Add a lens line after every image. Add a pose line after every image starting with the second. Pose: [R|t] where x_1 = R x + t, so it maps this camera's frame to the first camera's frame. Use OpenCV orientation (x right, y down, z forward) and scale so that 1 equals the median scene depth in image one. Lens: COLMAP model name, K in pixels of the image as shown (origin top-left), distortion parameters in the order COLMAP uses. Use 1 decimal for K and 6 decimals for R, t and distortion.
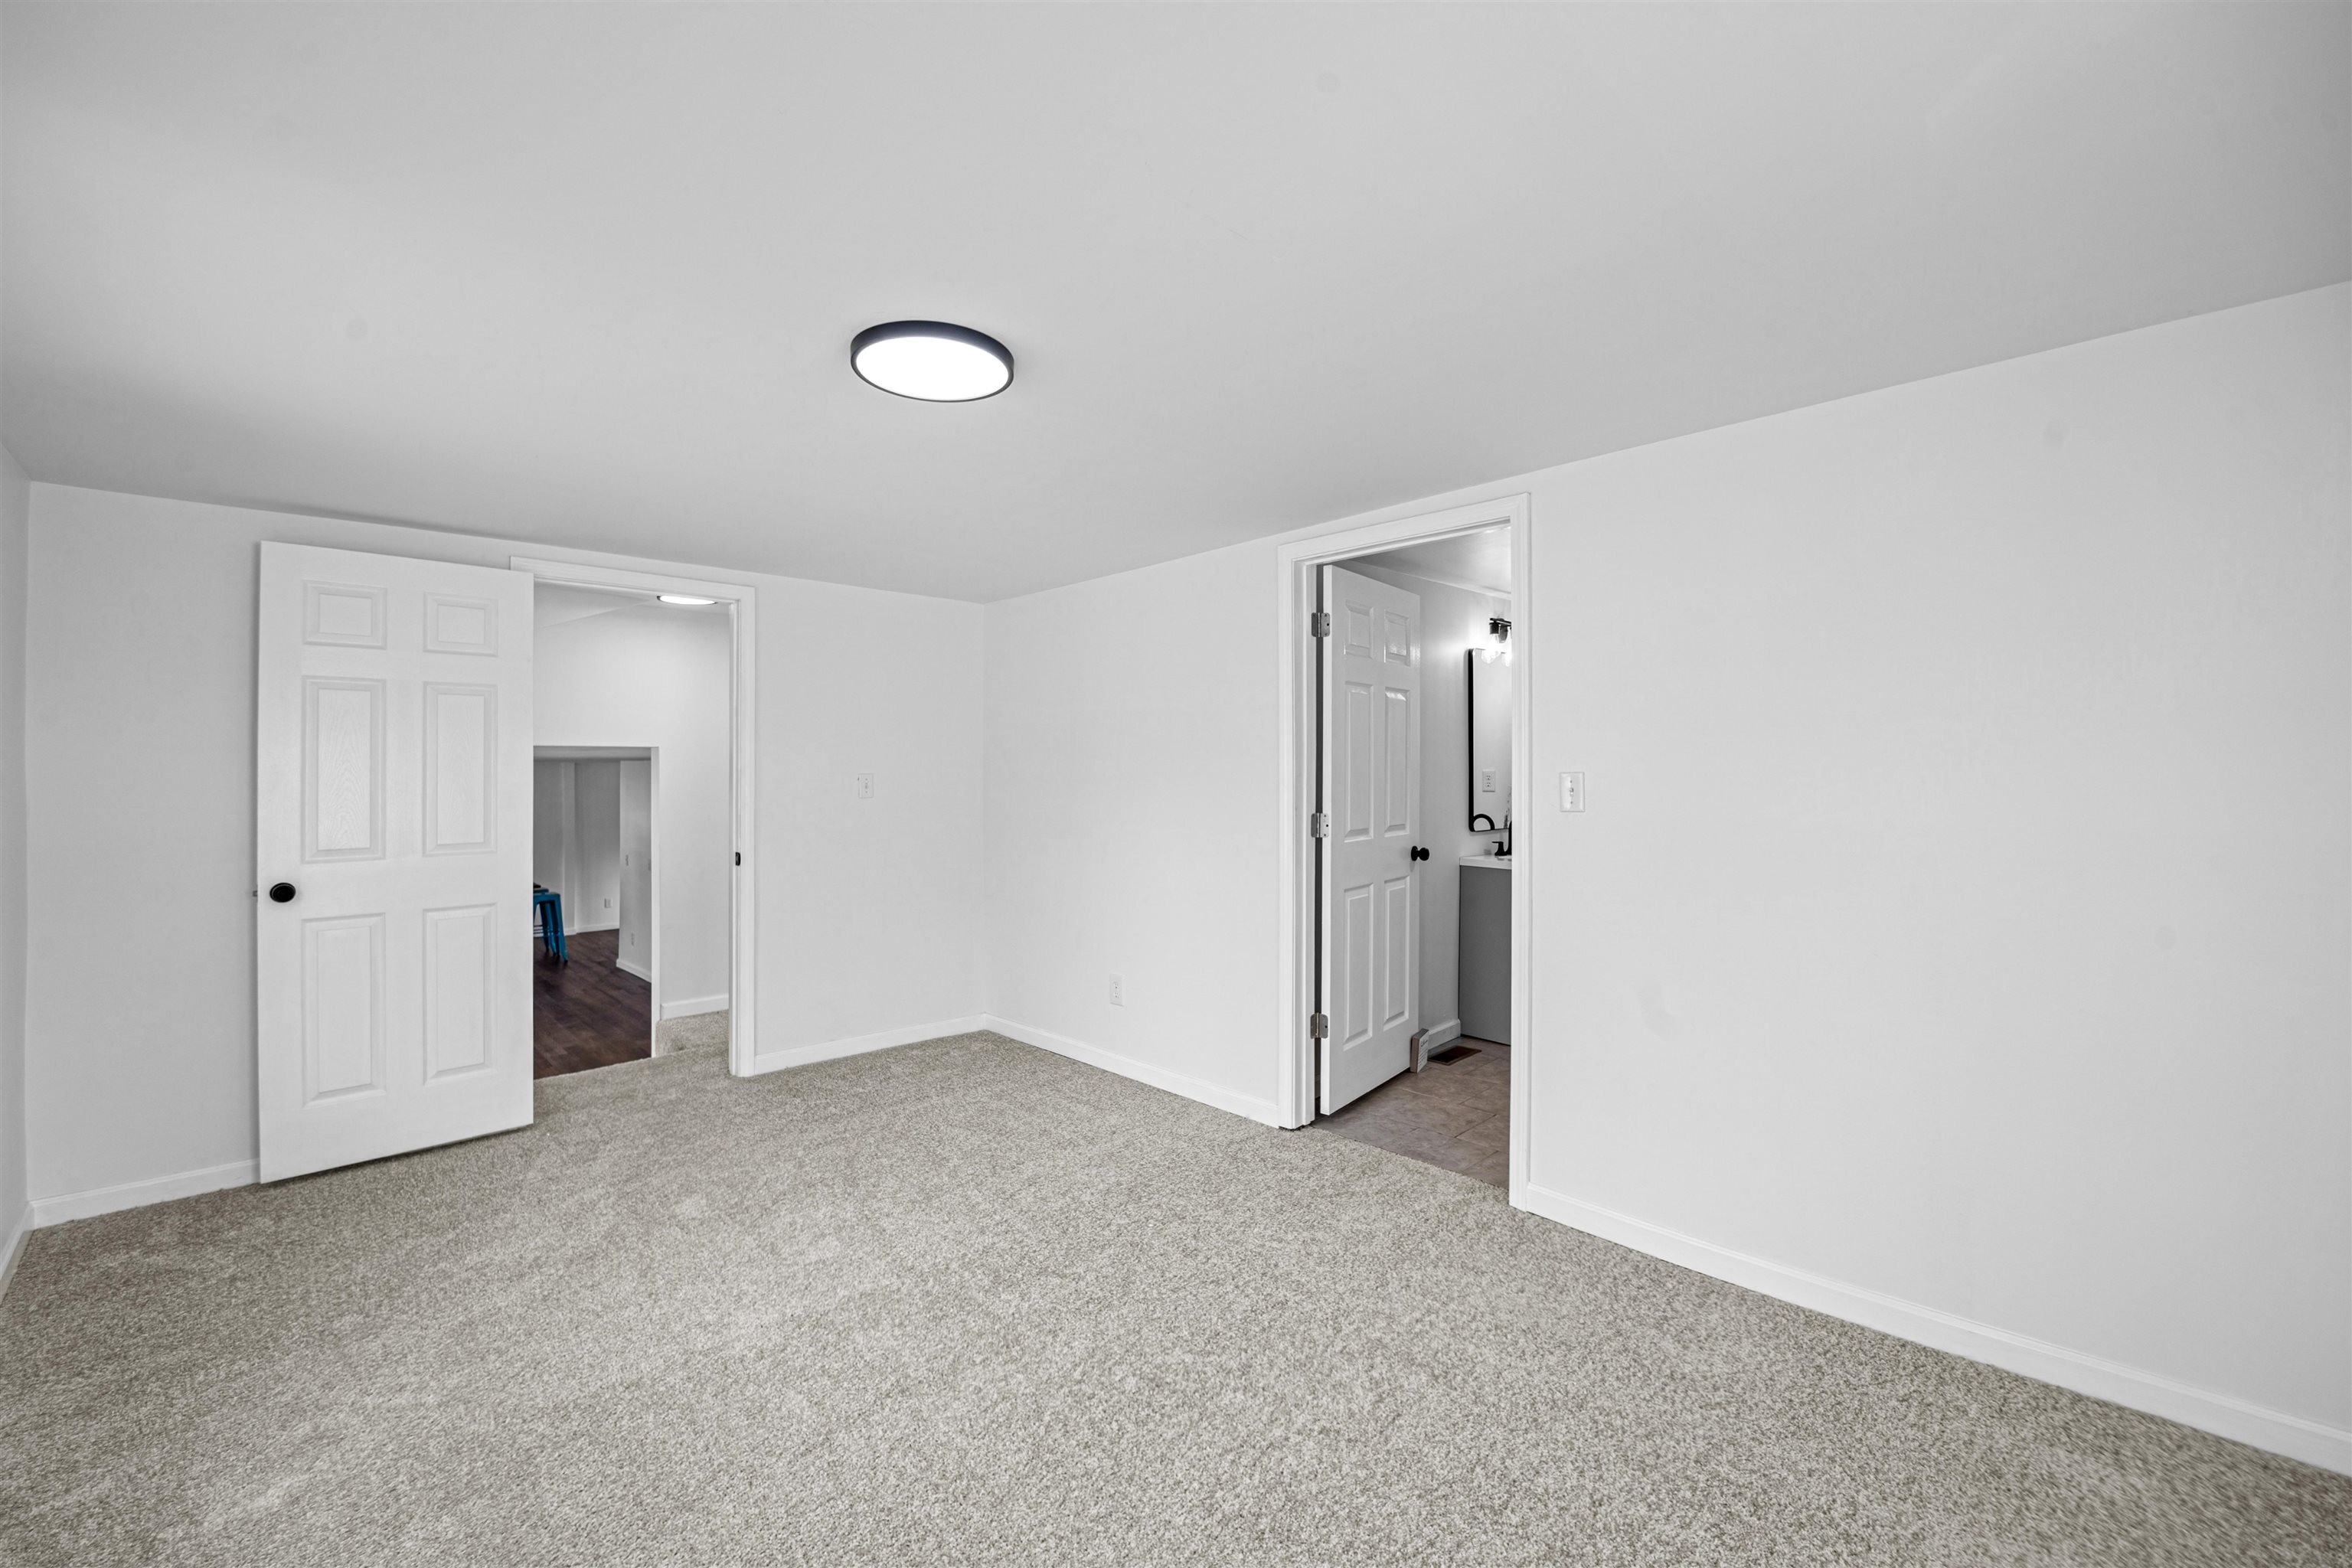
lens RADIAL K [[983.0, 0, 1172.6], [0, 983.0, 761.9], [0, 0, 1]] dist [-0.000862, -0.000397]
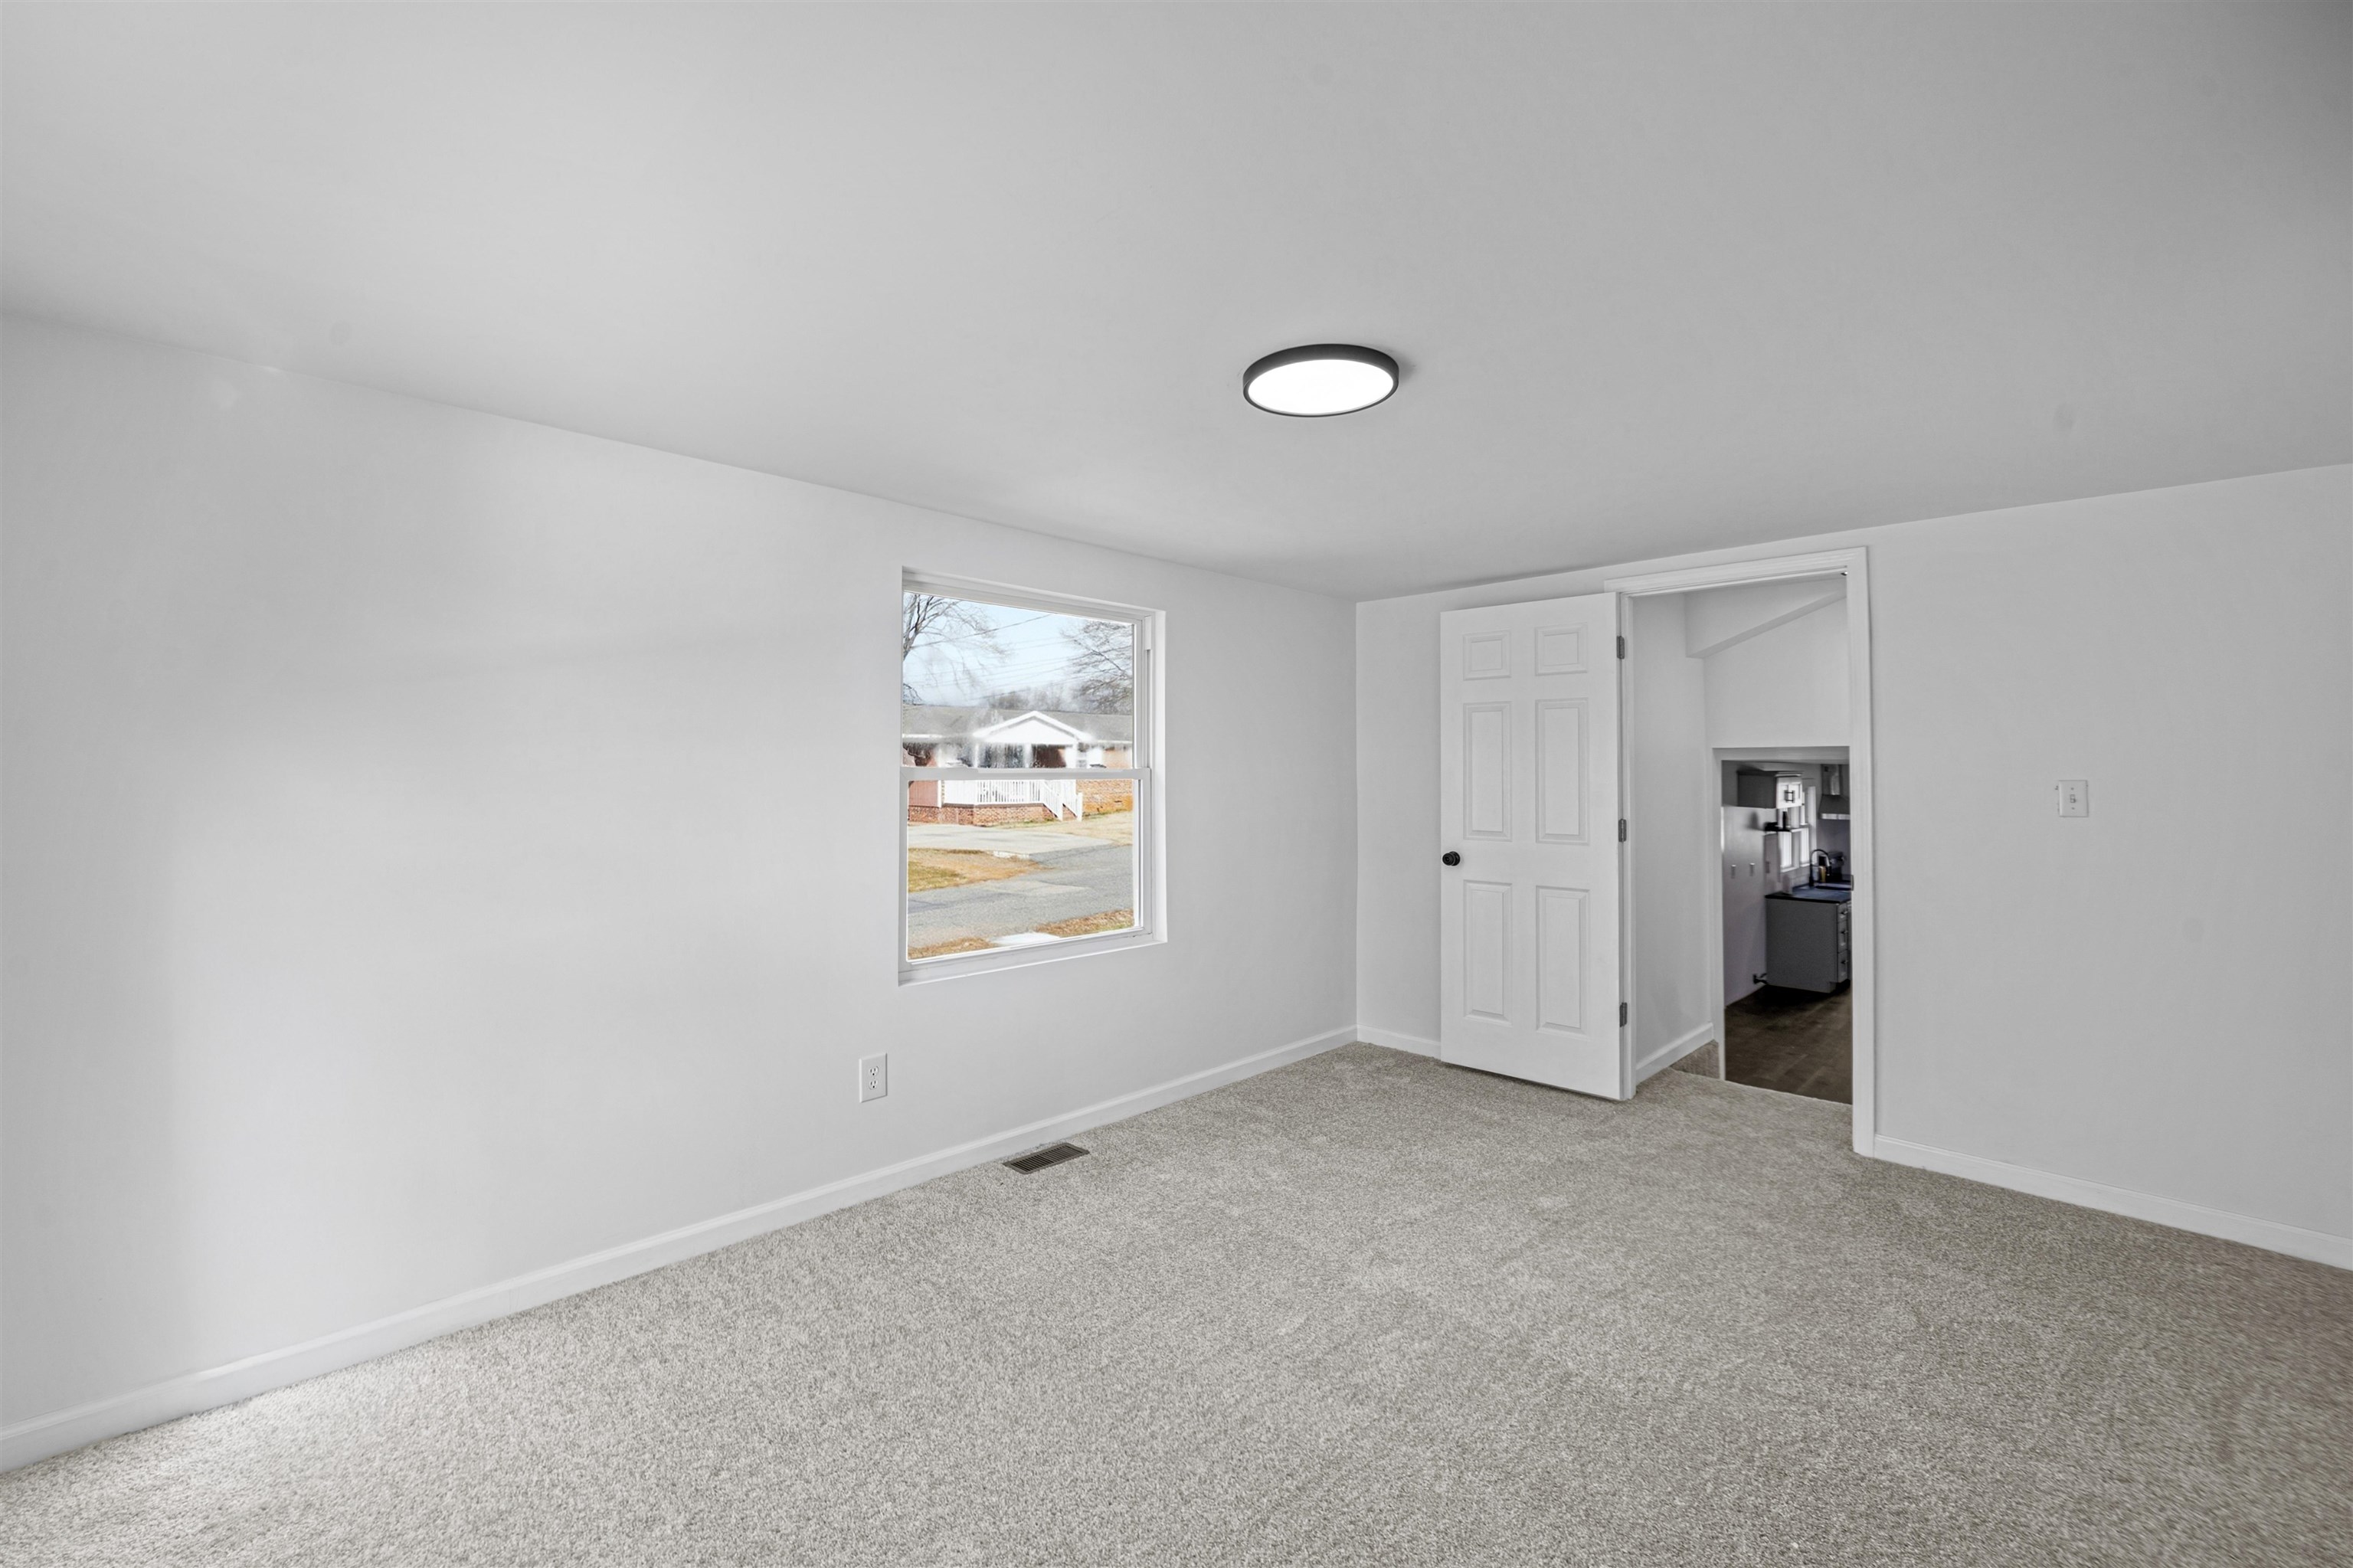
lens RADIAL K [[983.4, 0, 1173.1], [0, 983.4, 761.9], [0, 0, 1]] dist [-0.000862, -0.000397]
pose [[0.038034, -0.017286, -0.999127, 0.474866], [-0.005608, 0.999831, -0.017512, 0.020698], [0.999261, 0.006270, 0.037931, 0.530666]]
